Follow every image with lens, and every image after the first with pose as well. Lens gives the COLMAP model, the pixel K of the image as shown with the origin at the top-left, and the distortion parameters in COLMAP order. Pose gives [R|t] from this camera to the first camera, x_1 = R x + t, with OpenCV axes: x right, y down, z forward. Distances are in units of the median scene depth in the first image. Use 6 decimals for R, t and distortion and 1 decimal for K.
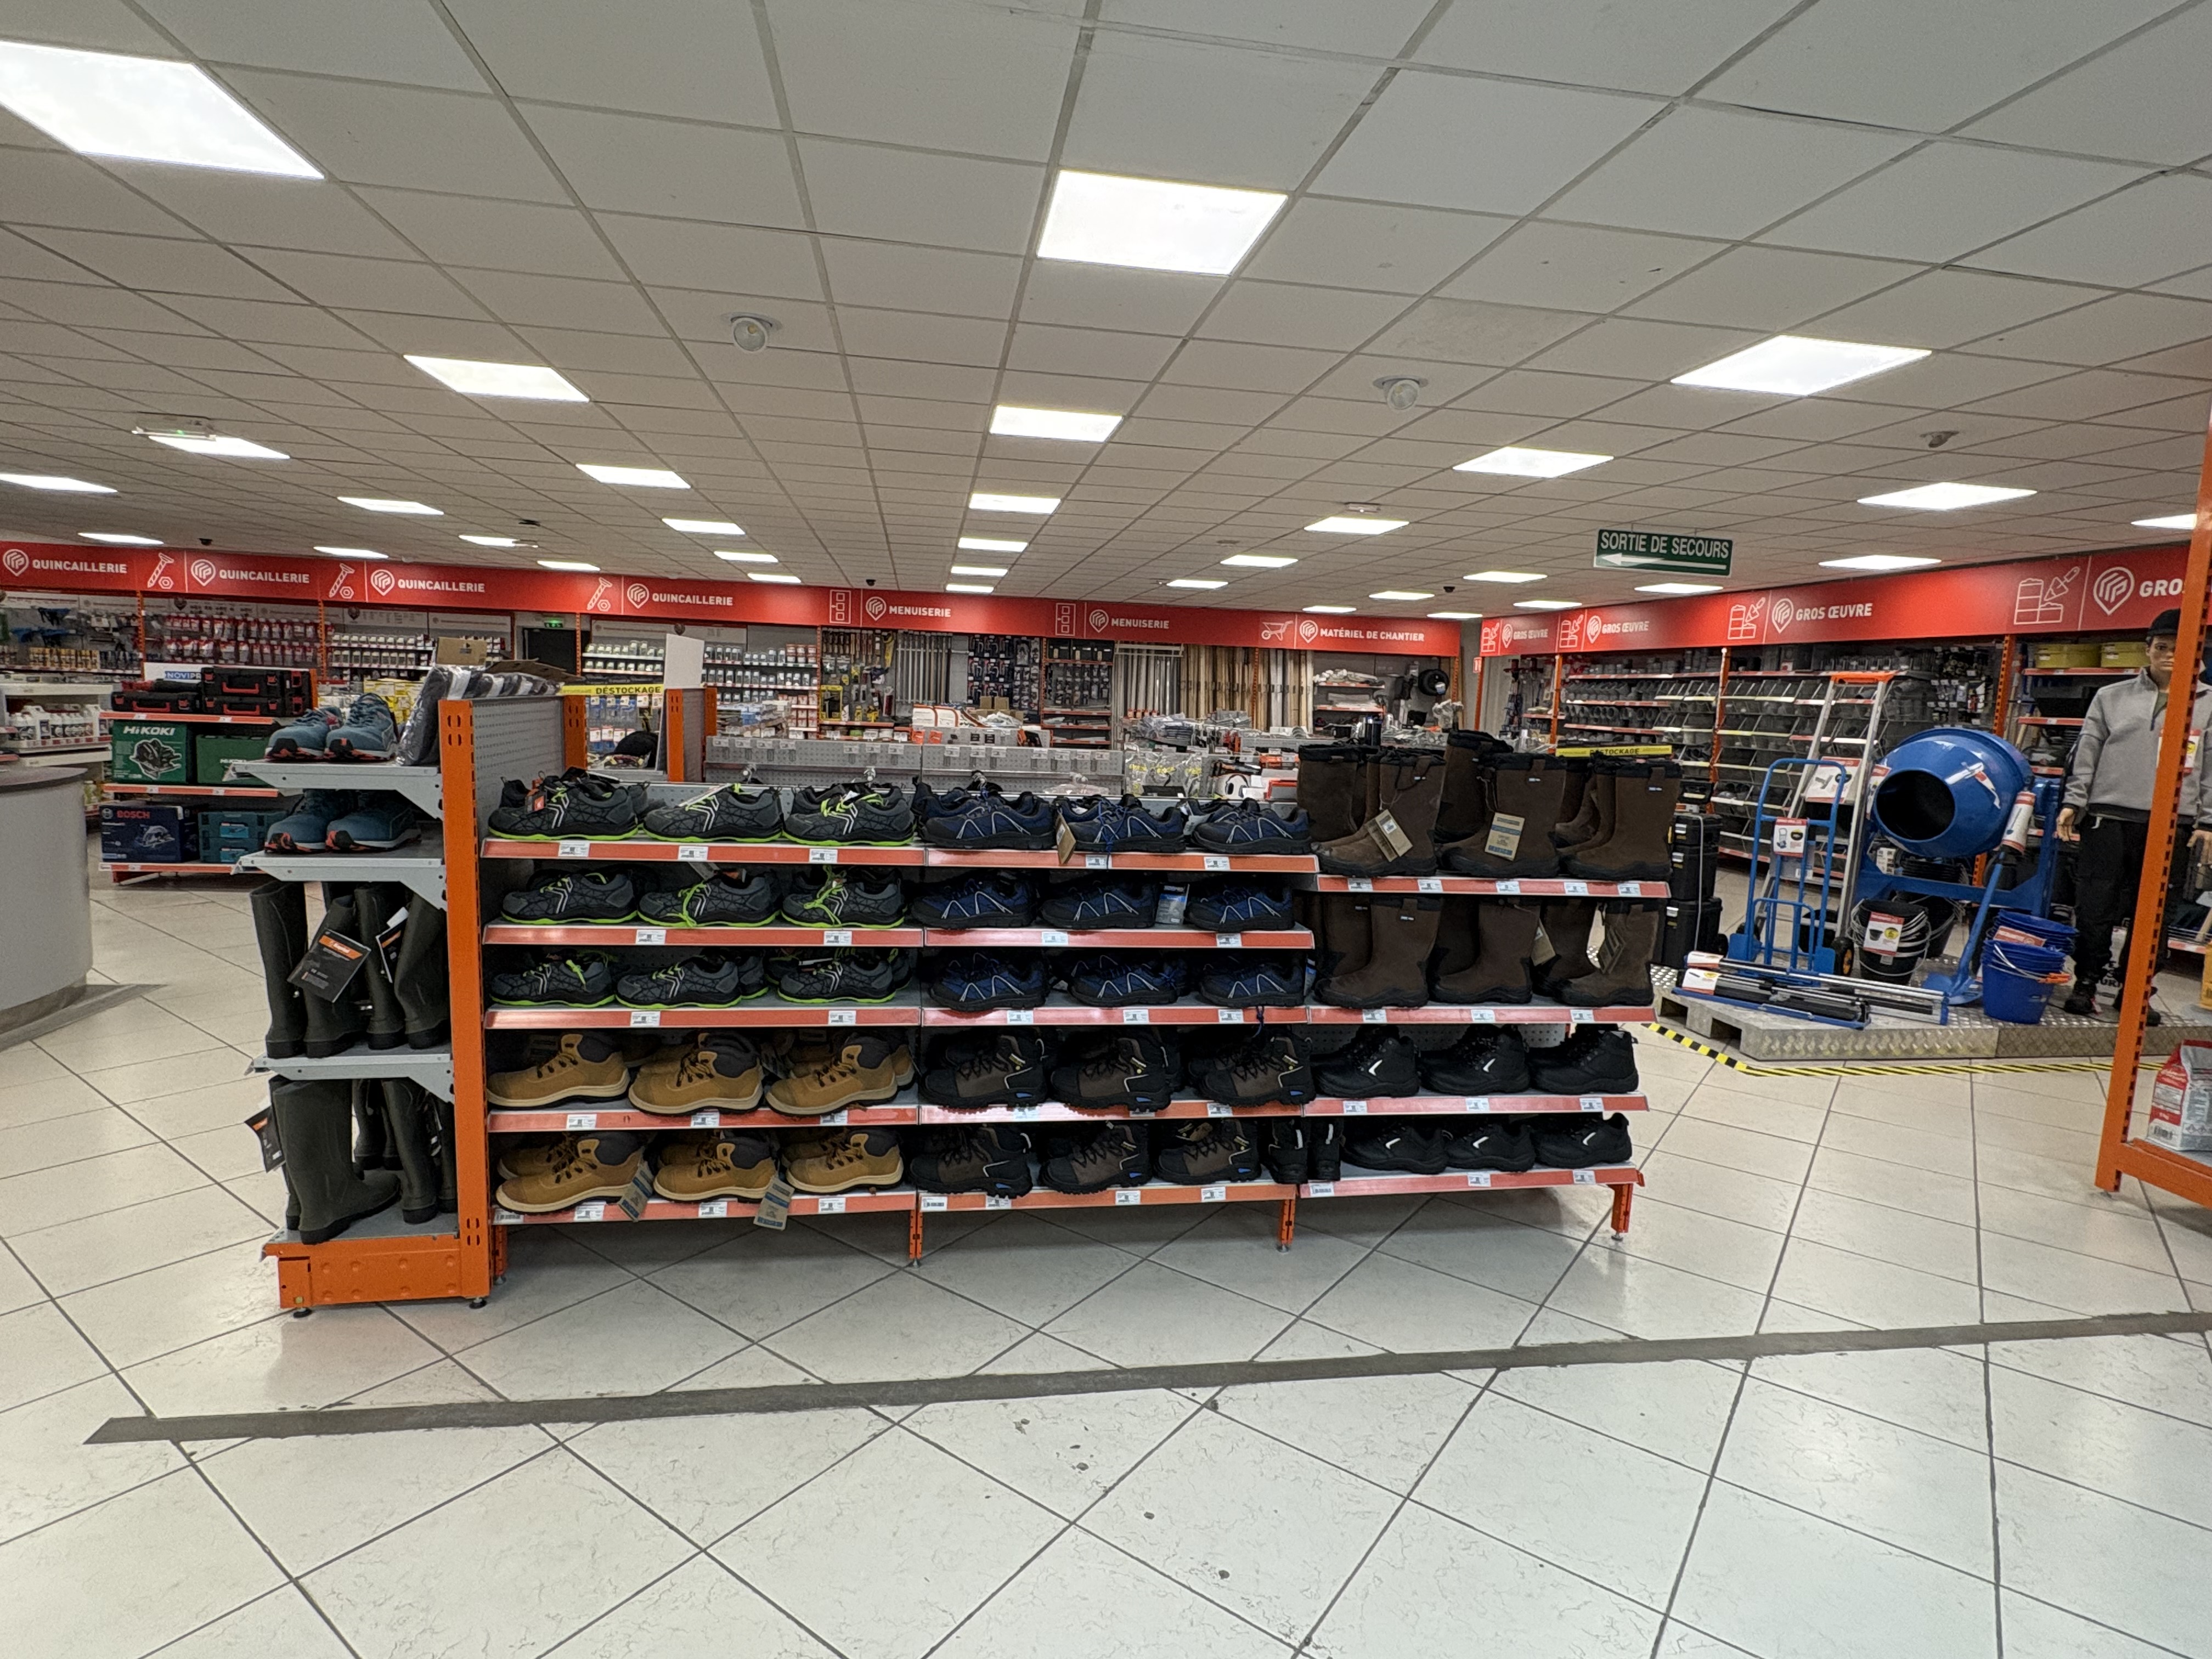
lens RADIAL K [[1161.7, 0, 1110.7], [0, 1161.7, 829.9], [0, 0, 1]] dist [-0.000398, 0.001250]
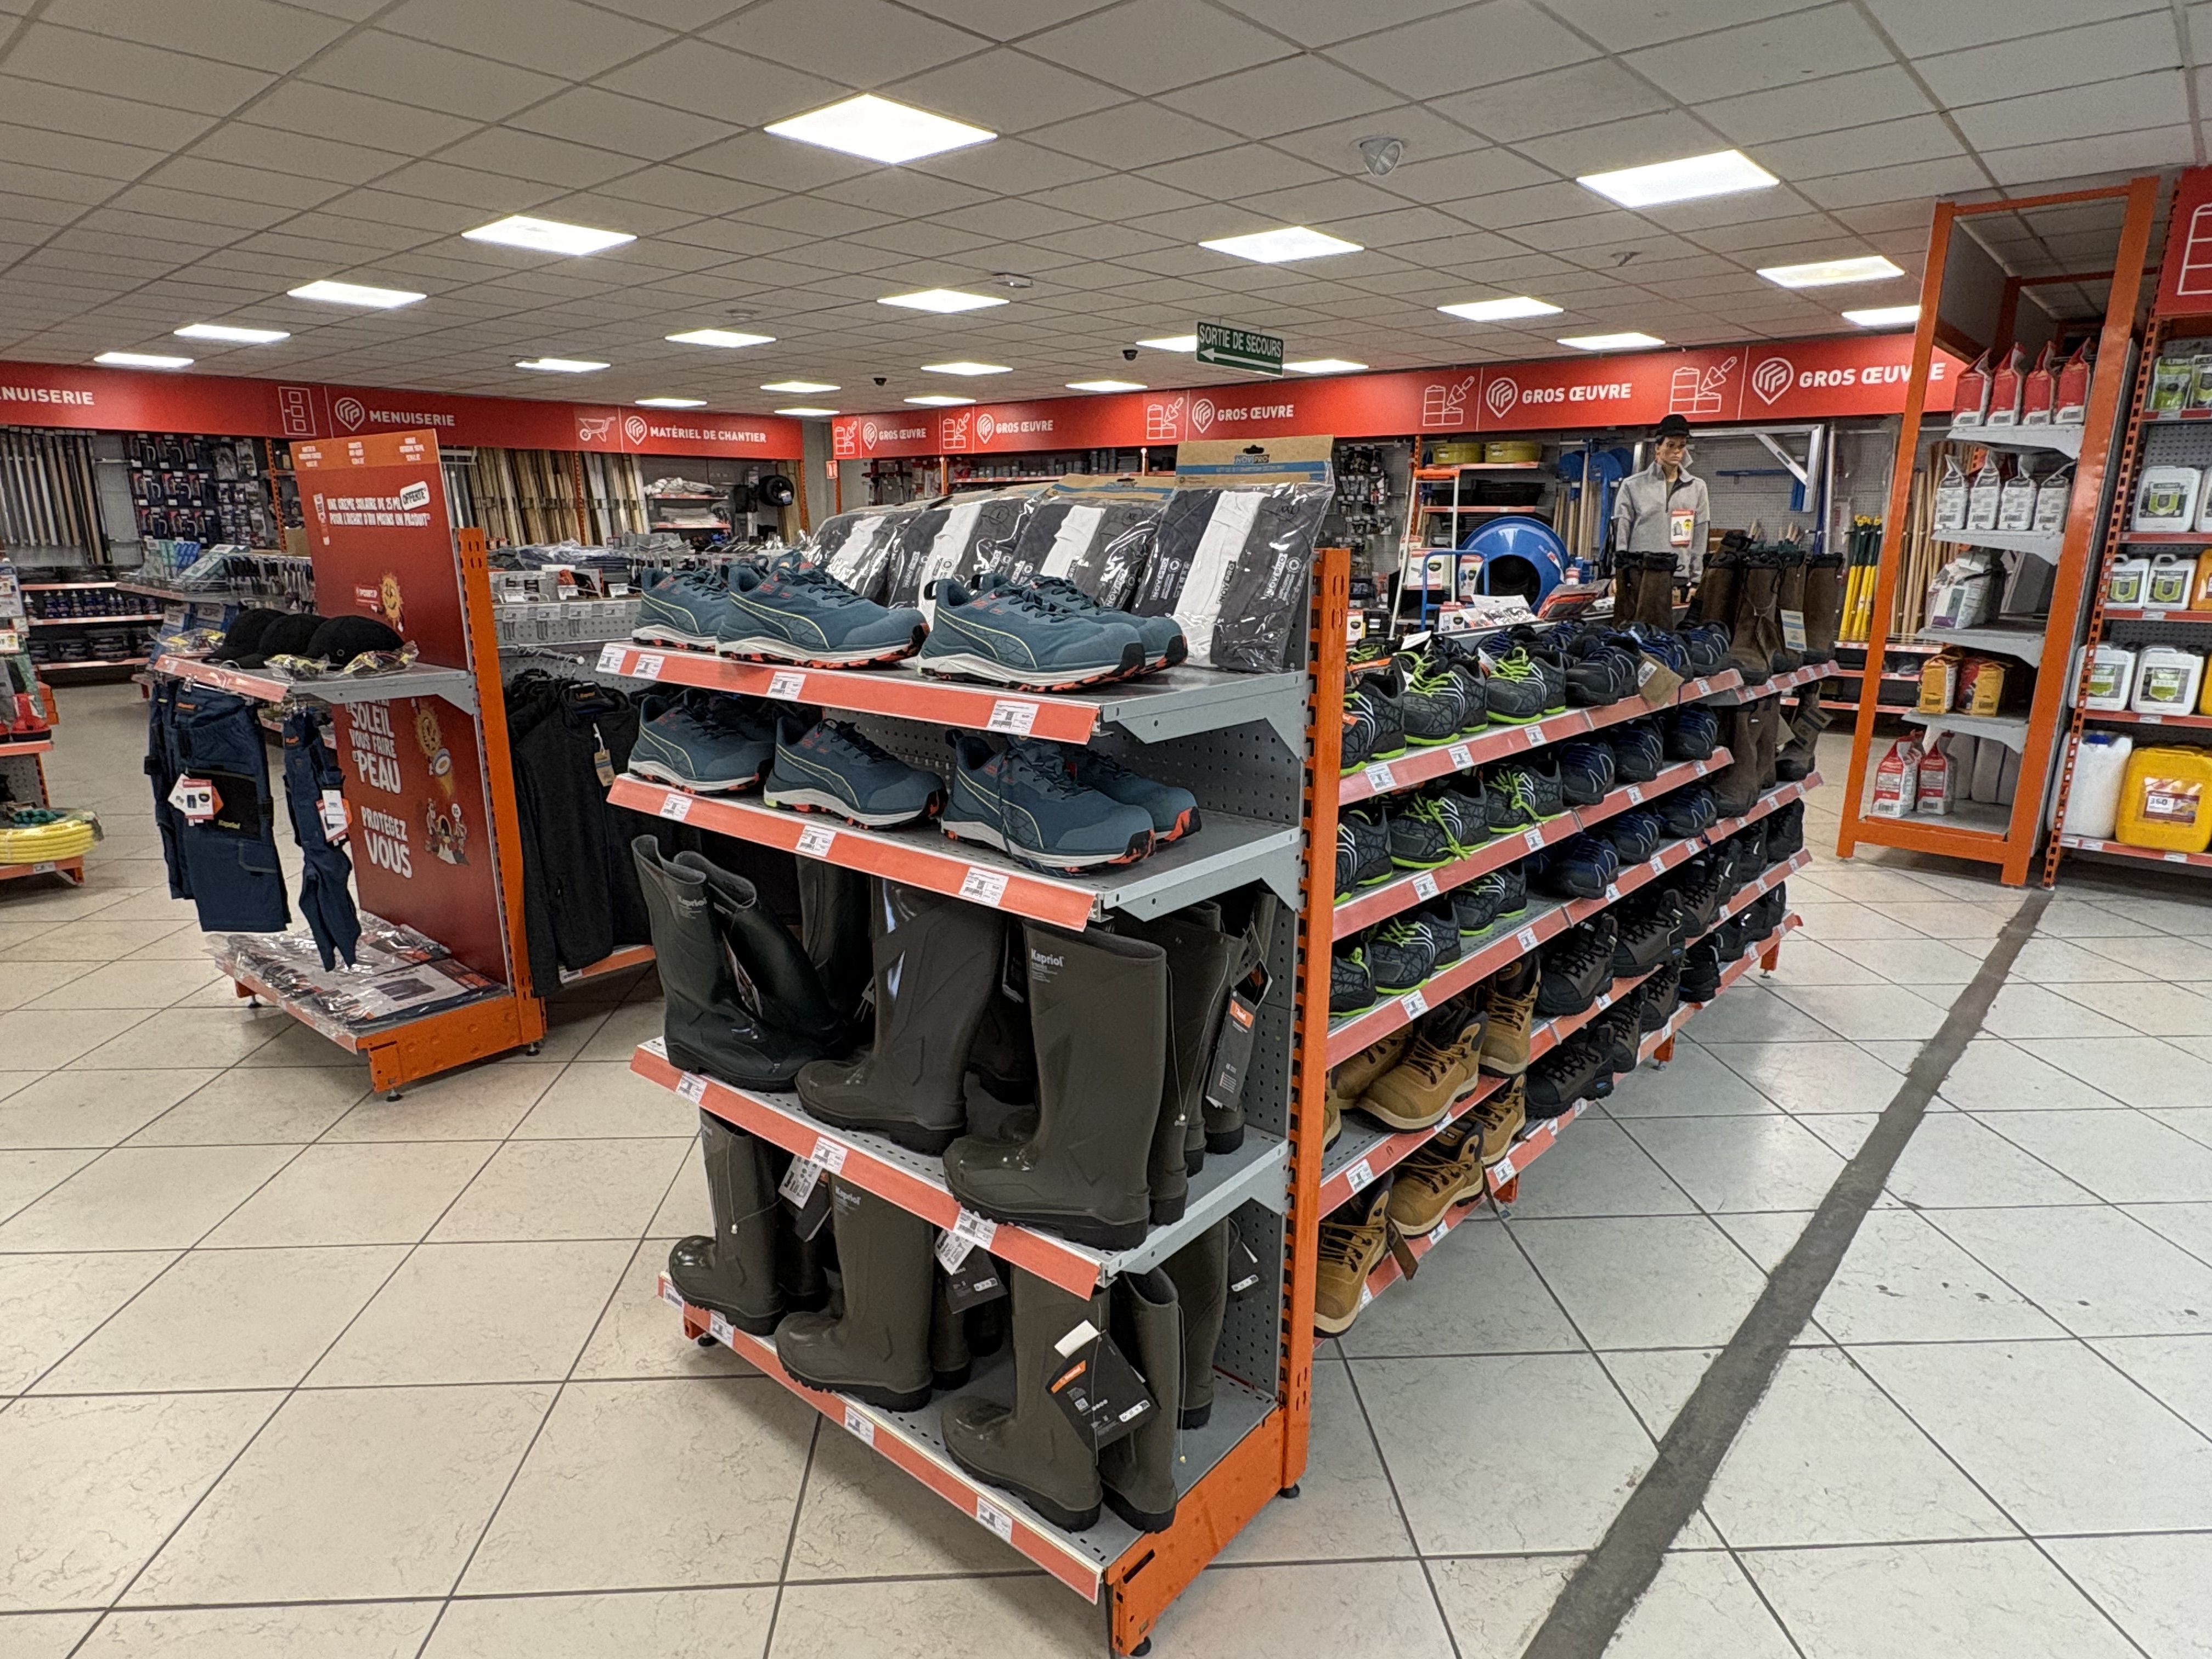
lens RADIAL K [[1273.0, 0, 1095.1], [0, 1273.0, 834.9], [0, 0, 1]] dist [-0.003542, 0.002191]
pose [[0.778615, -0.187074, 0.598968, -0.186437], [0.102908, 0.979671, 0.172205, -0.016279], [-0.619006, -0.072443, 0.782038, 0.100950]]
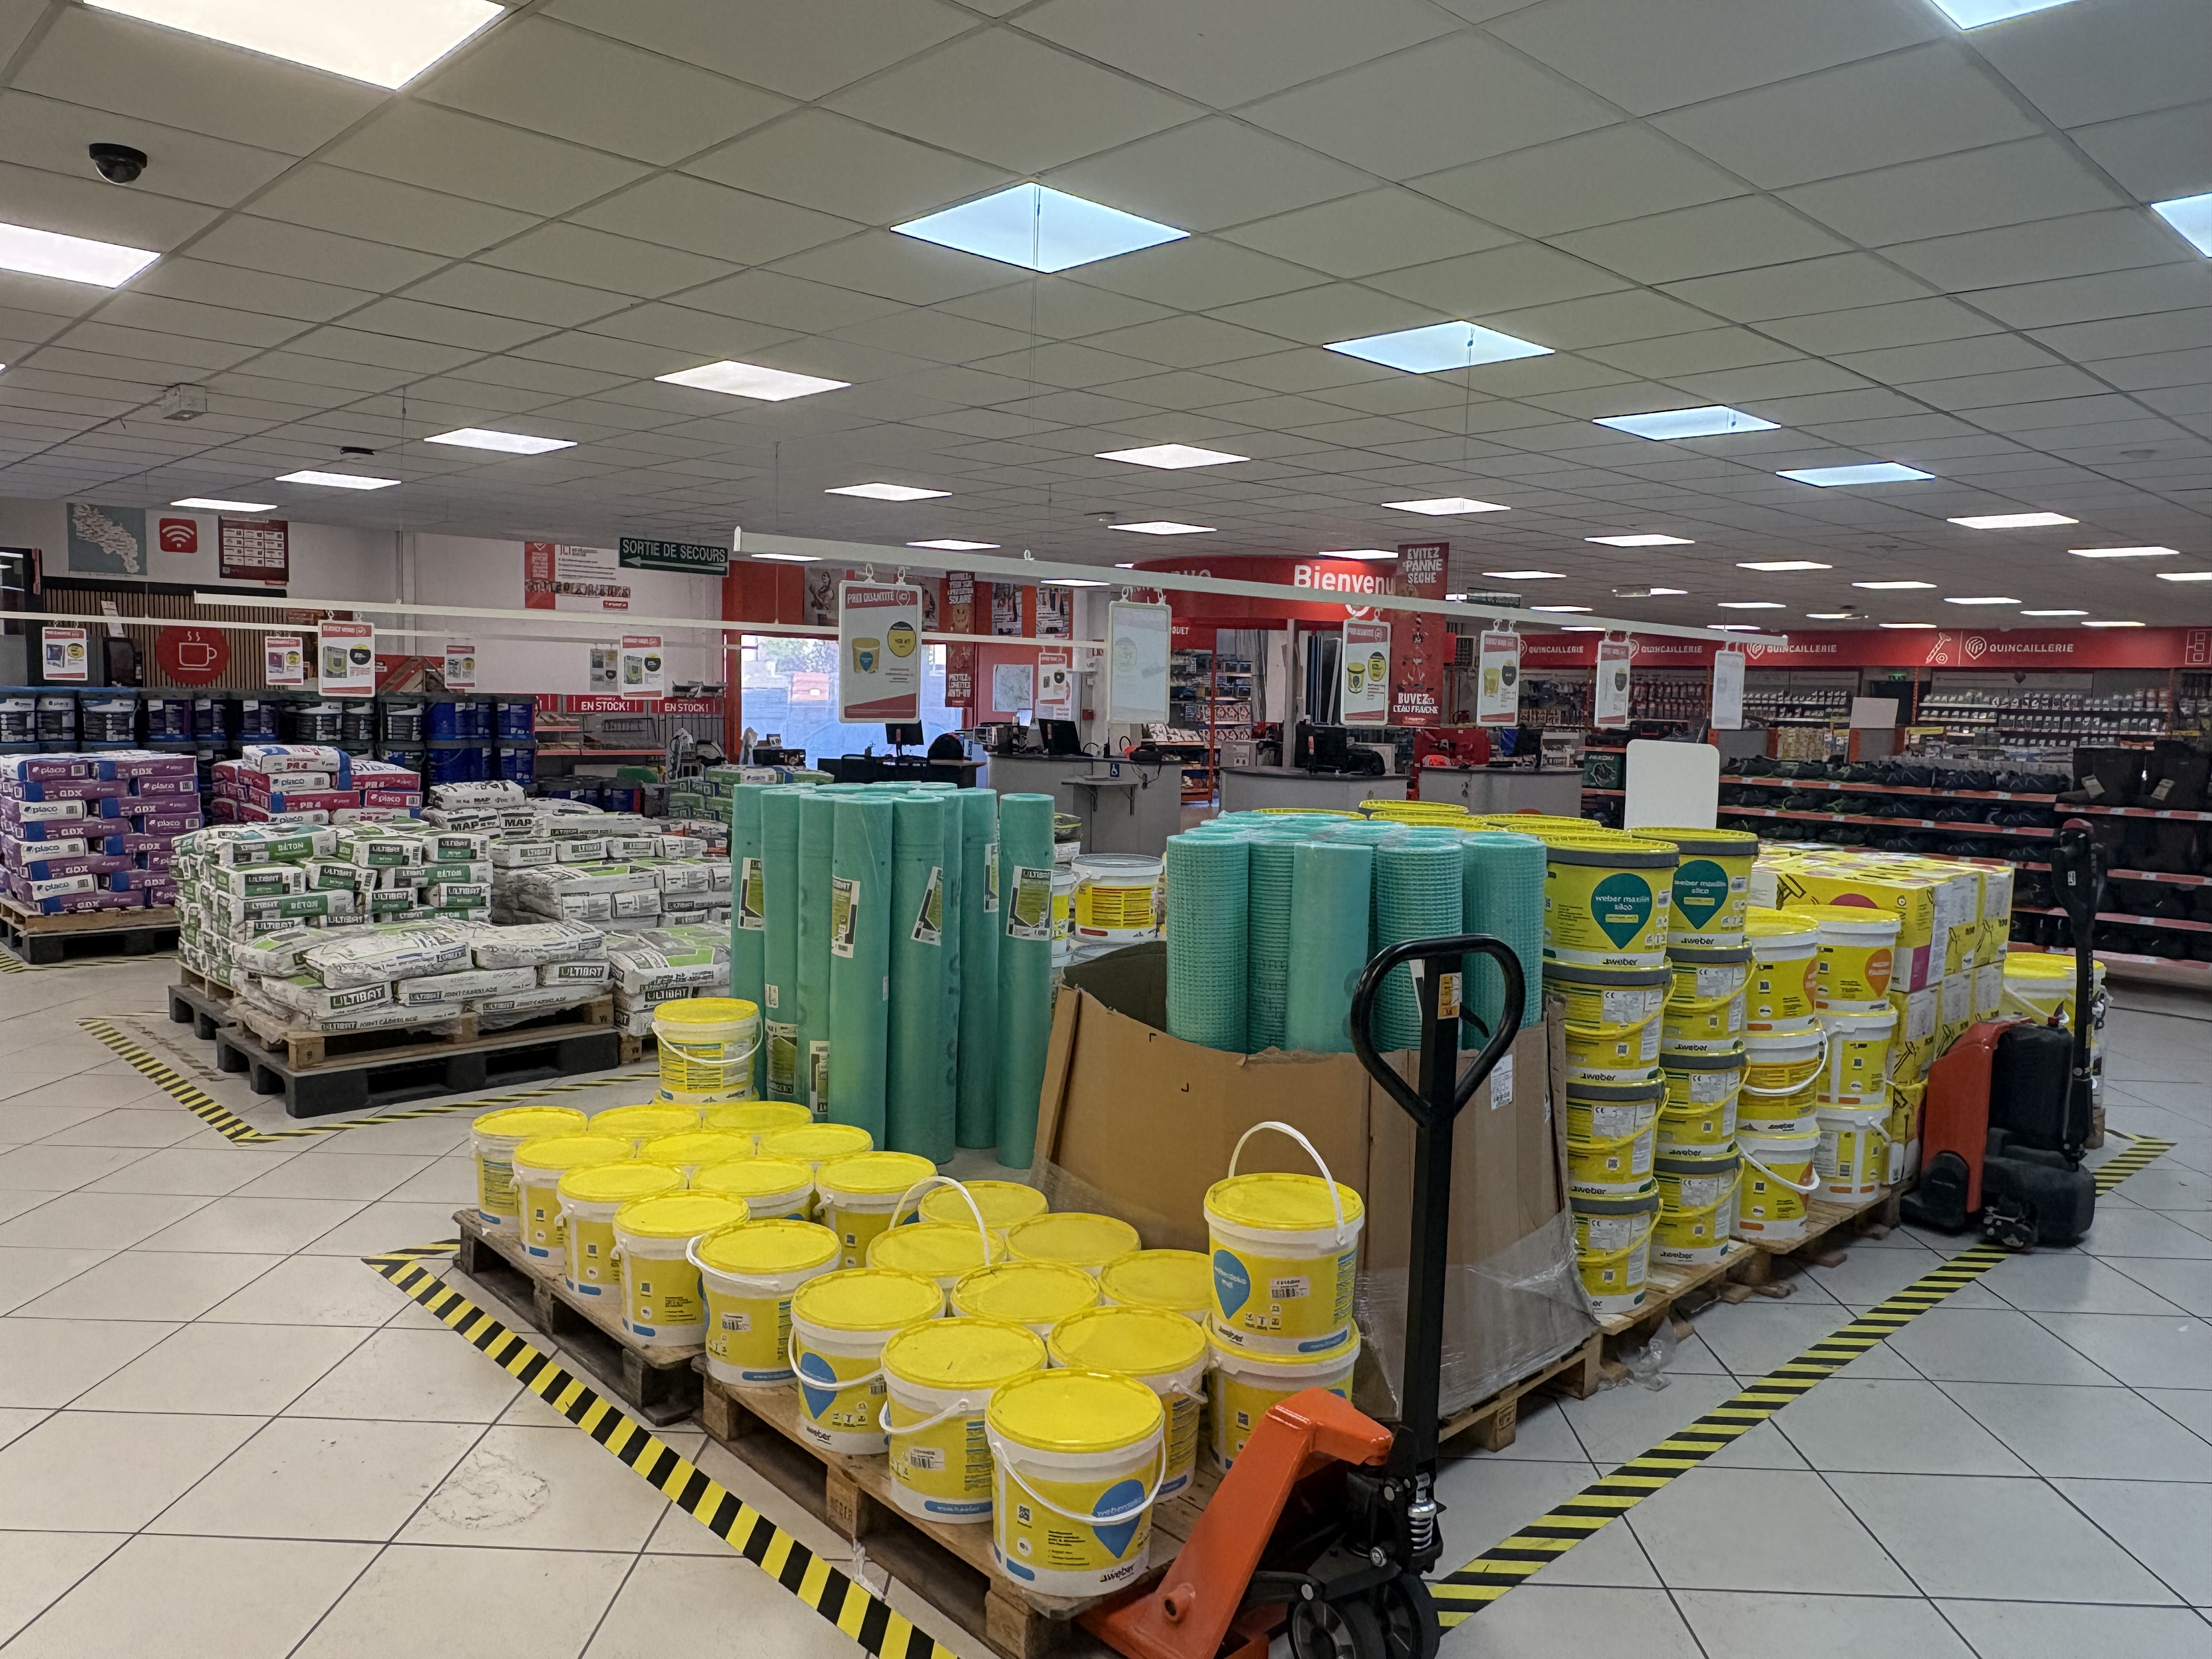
lens RADIAL K [[1580.7, 0, 1099.1], [0, 1580.7, 836.5], [0, 0, 1]] dist [-0.011505, 0.014546]
pose [[0.565265, 0.045021, -0.823680, 0.338869], [-0.097631, 0.995143, -0.012608, 0.065998], [0.819112, 0.087543, 0.566915, -0.459225]]
